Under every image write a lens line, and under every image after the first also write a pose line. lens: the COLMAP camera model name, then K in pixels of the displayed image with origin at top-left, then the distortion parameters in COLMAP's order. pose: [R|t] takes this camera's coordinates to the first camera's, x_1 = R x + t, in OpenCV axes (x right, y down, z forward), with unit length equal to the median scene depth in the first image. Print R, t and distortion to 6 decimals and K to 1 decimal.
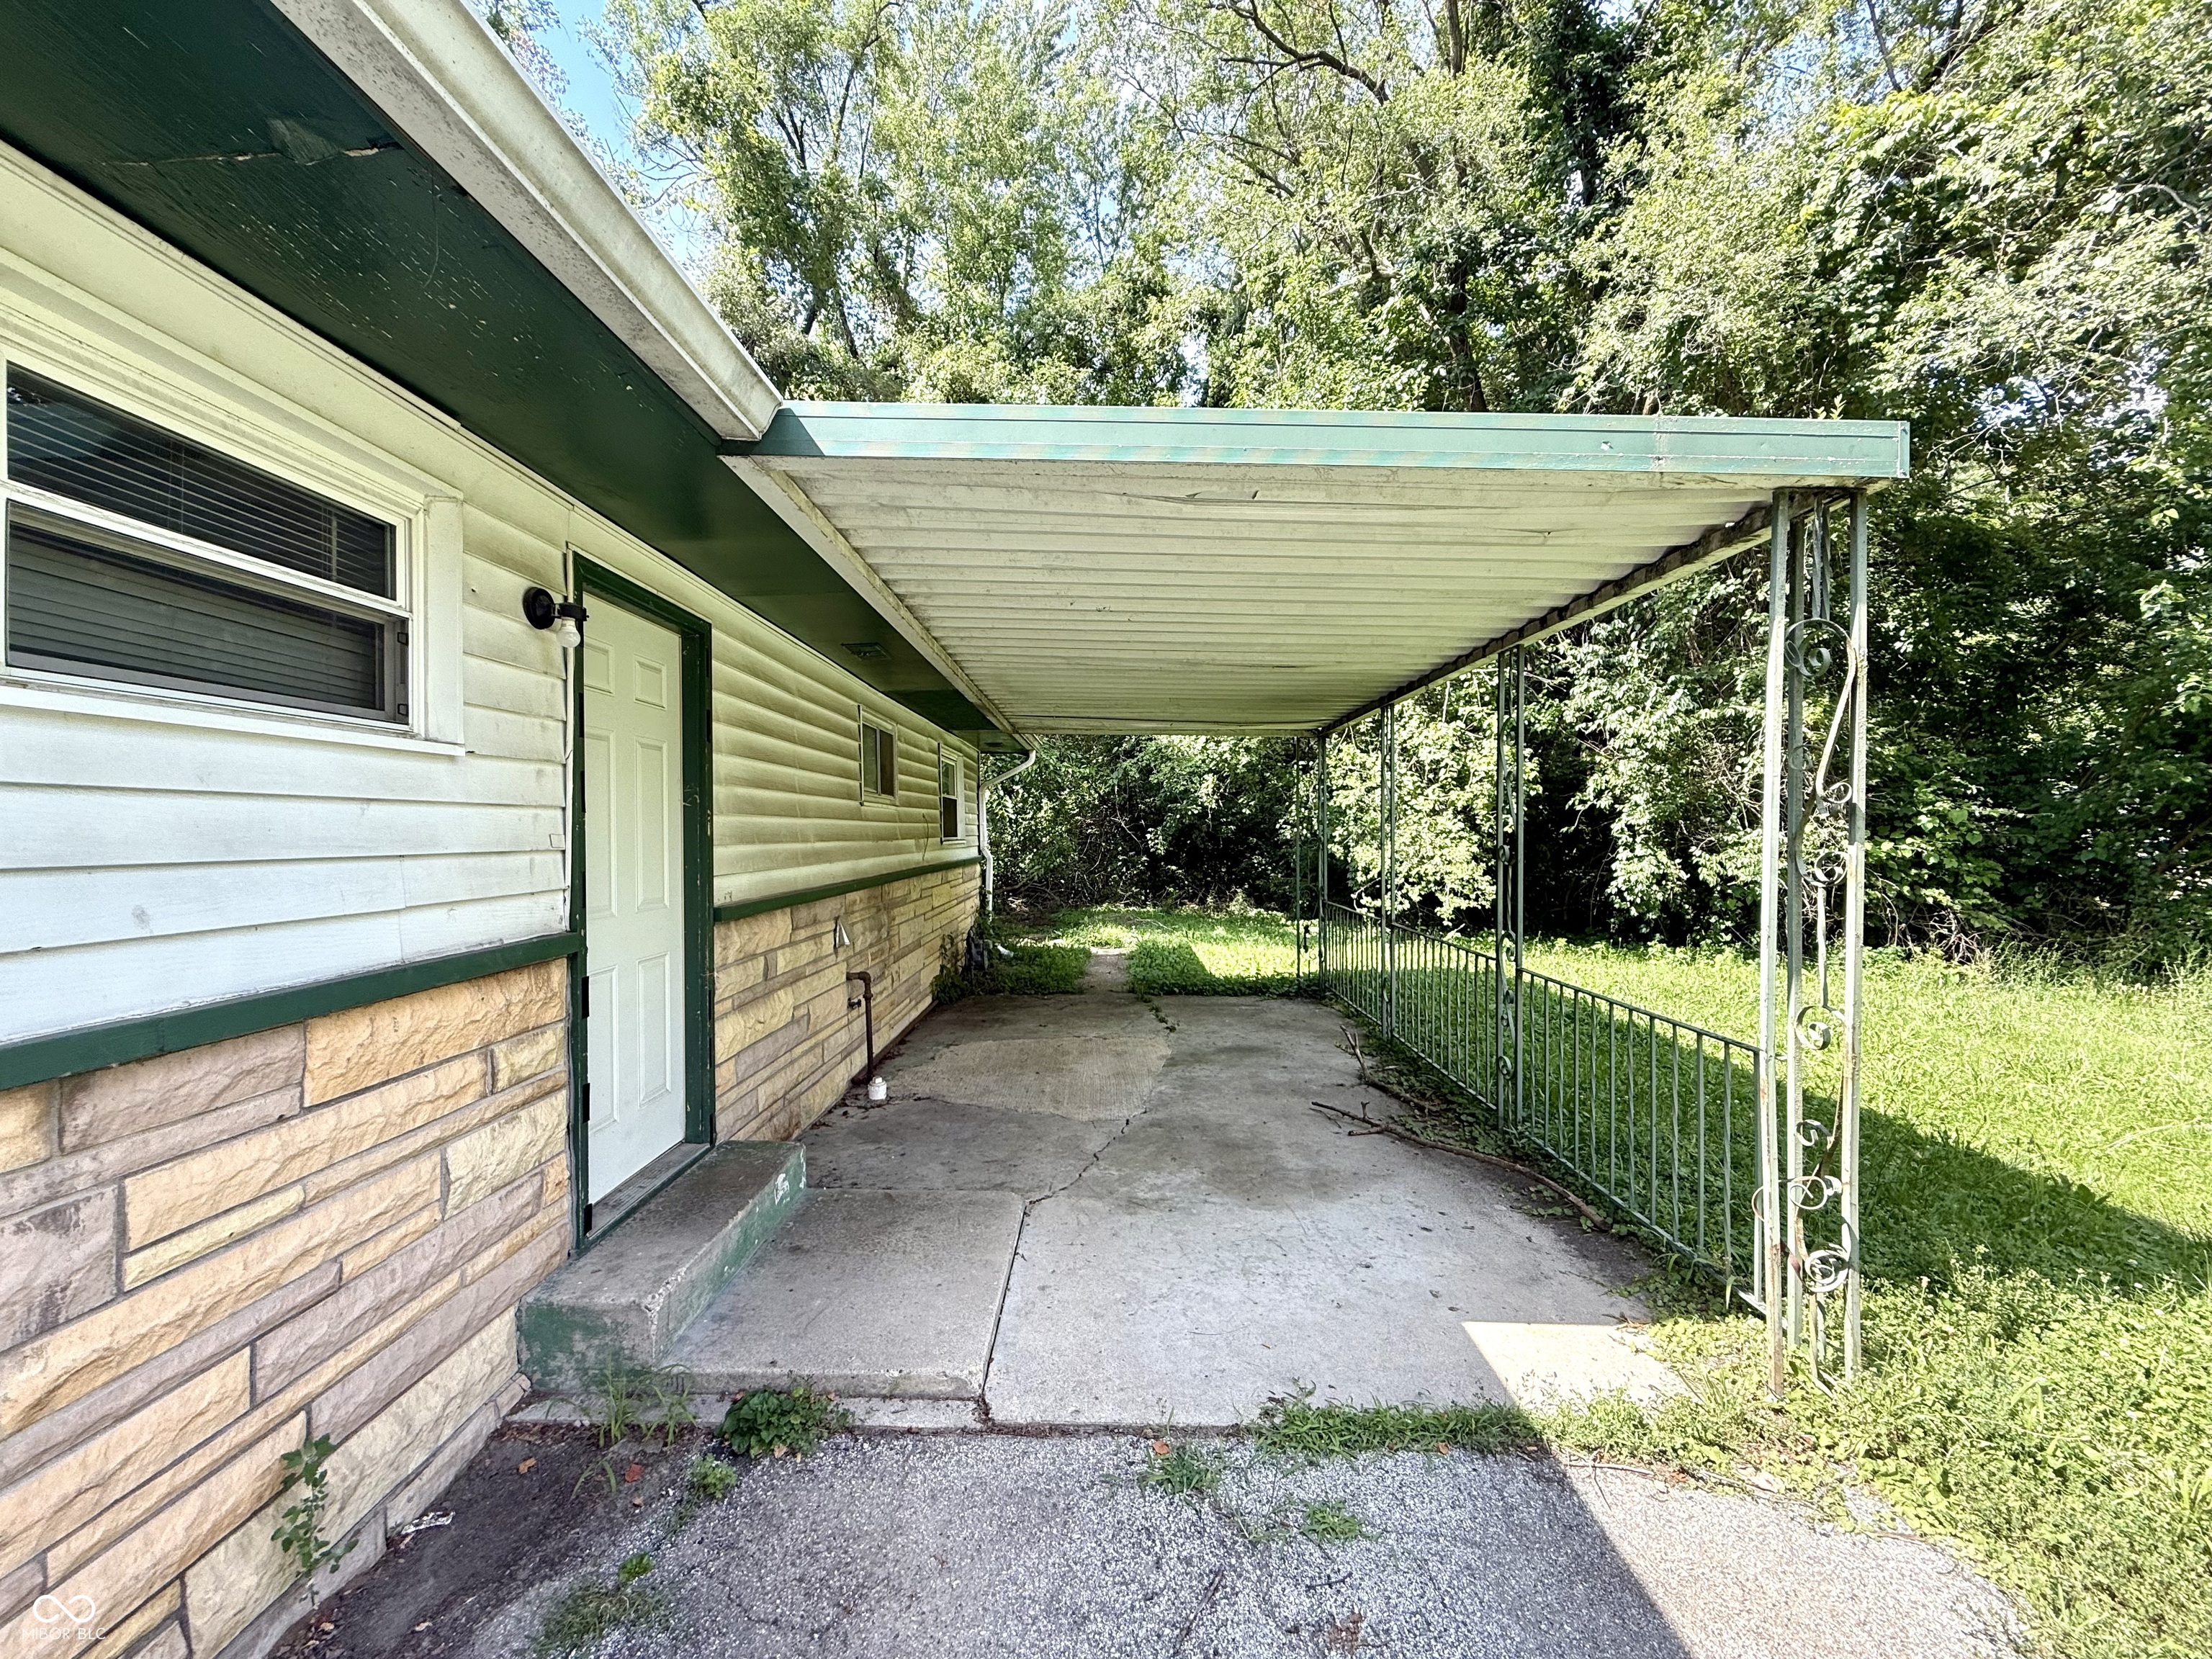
lens RADIAL K [[887.9, 0, 1106.0], [0, 887.9, 829.5], [0, 0, 1]] dist [0.010776, 0.000116]
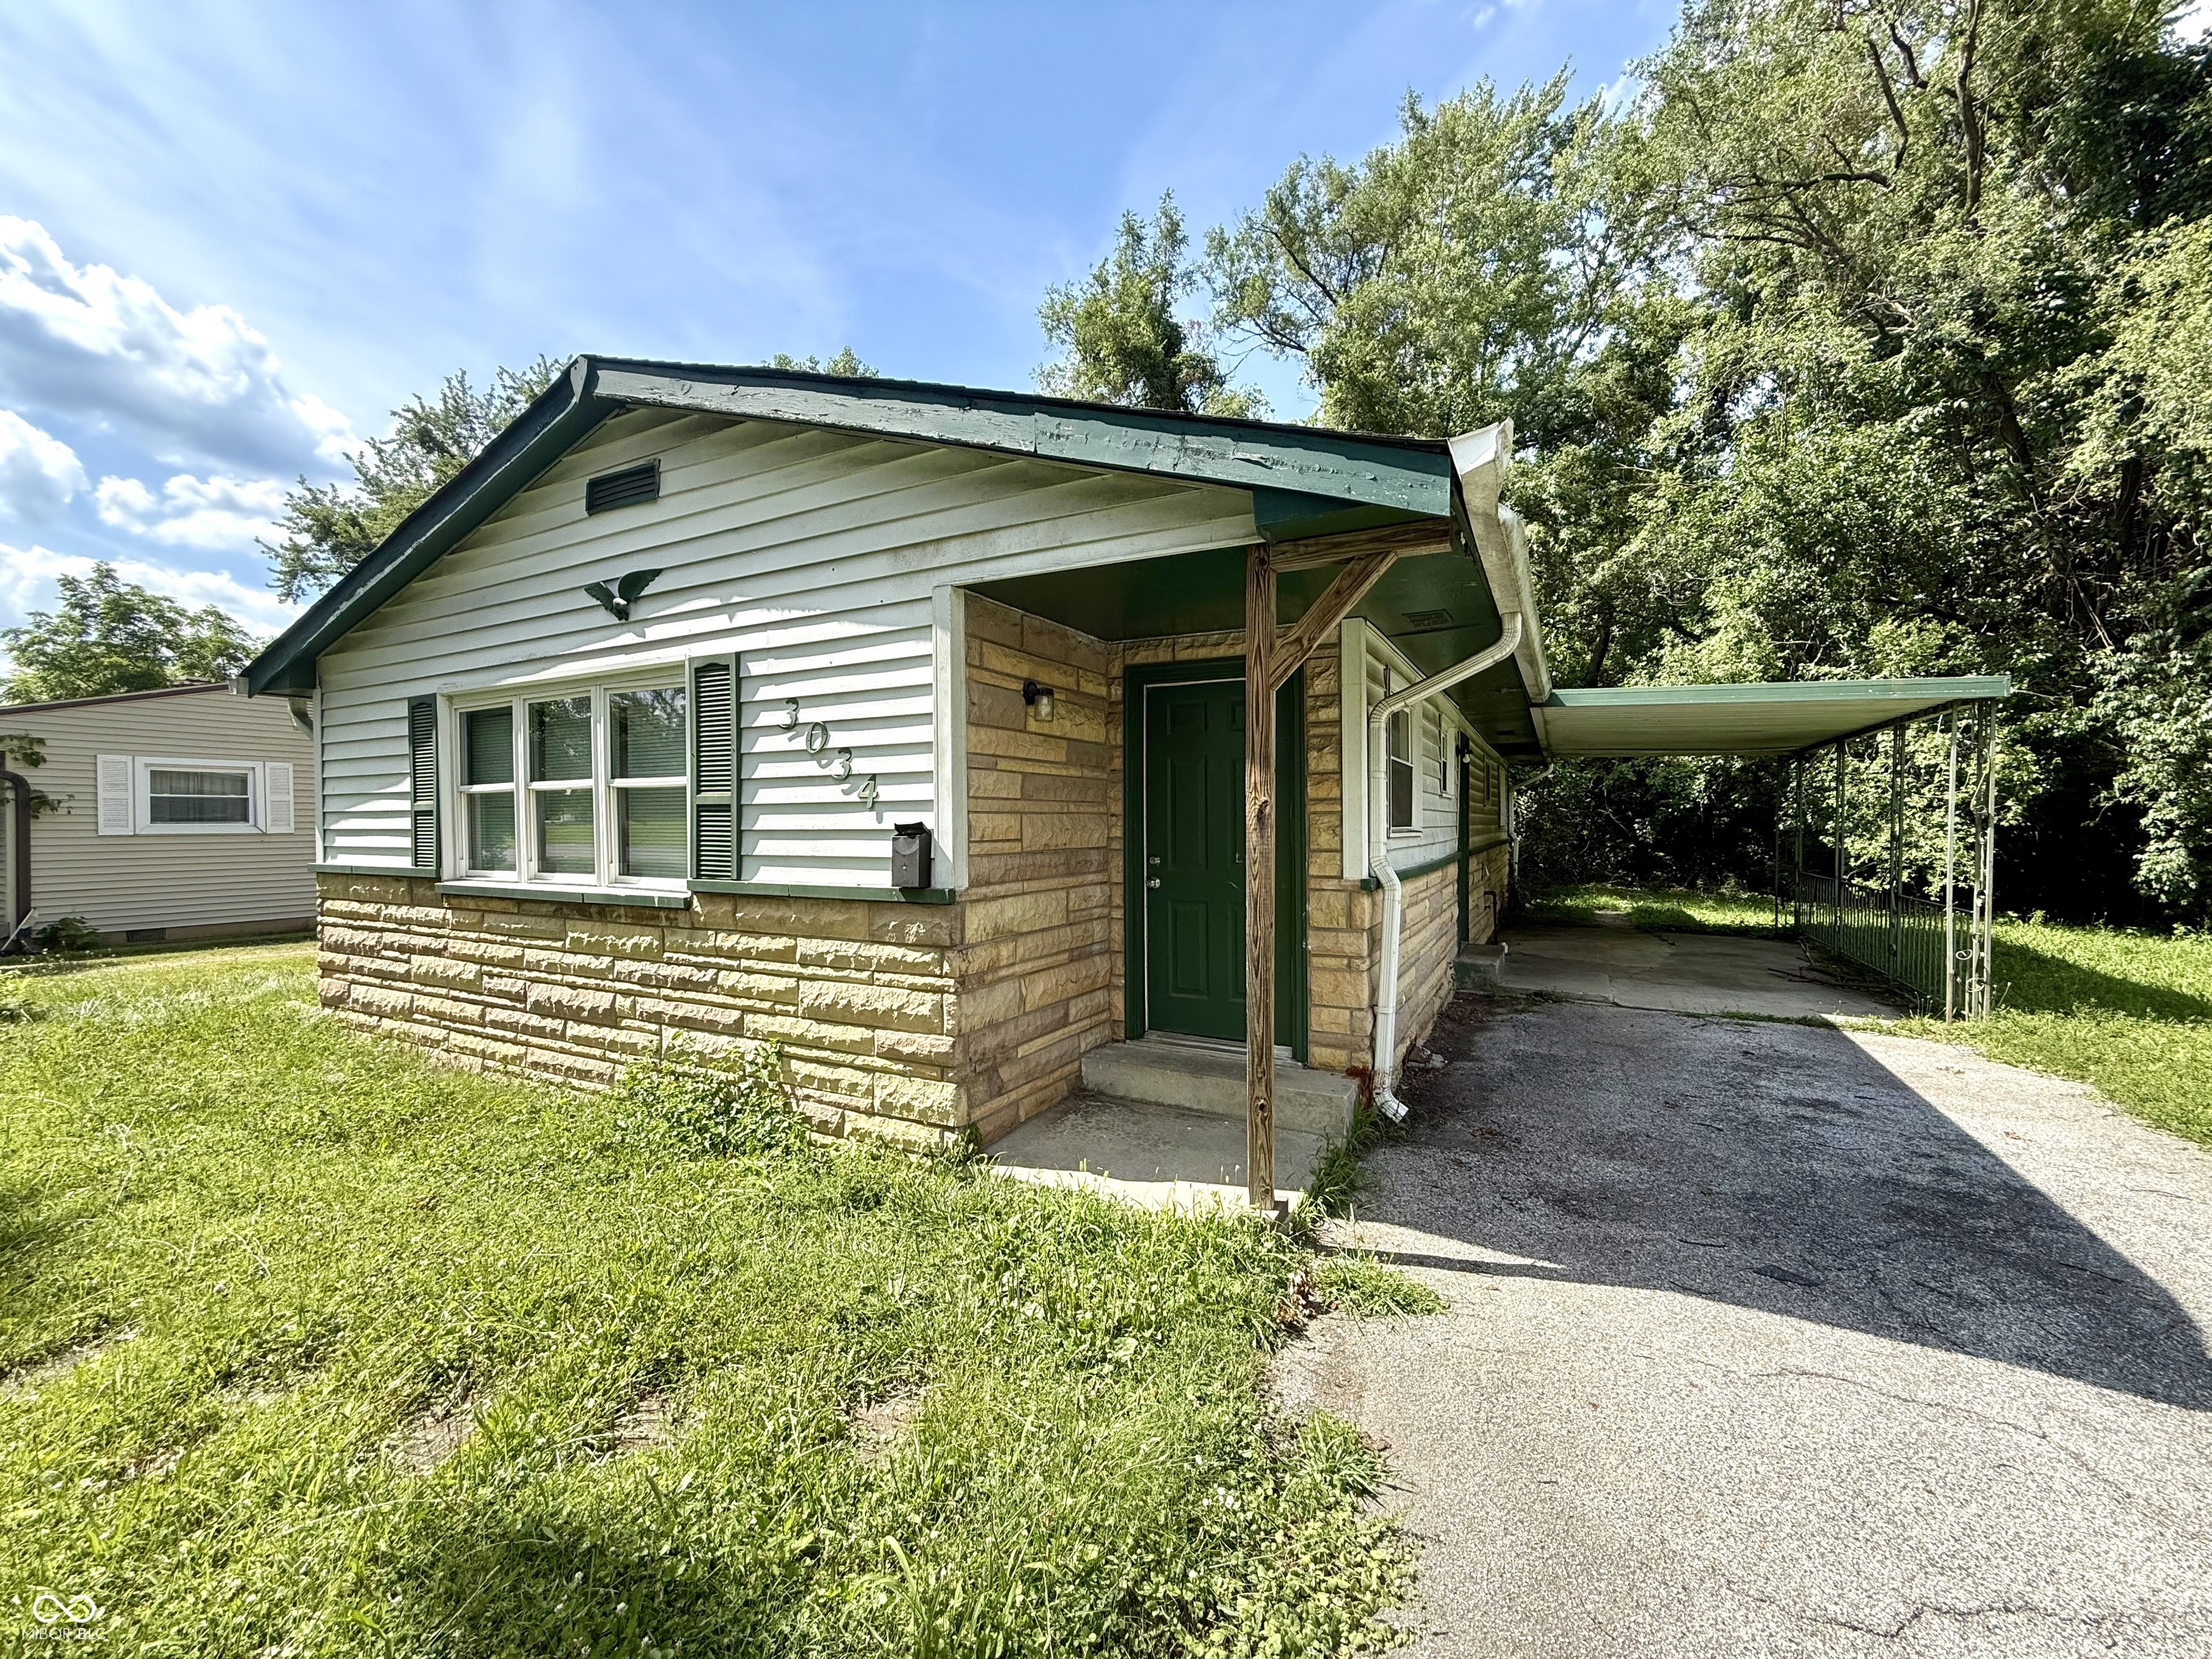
lens RADIAL K [[883.2, 0, 1101.0], [0, 883.2, 830.4], [0, 0, 1]] dist [0.000451, 0.000174]
pose [[0.887450, 0.012559, -0.460734, -0.070173], [-0.006666, 0.999874, 0.014414, 0.000752], [0.460857, -0.009720, 0.887421, -0.569254]]
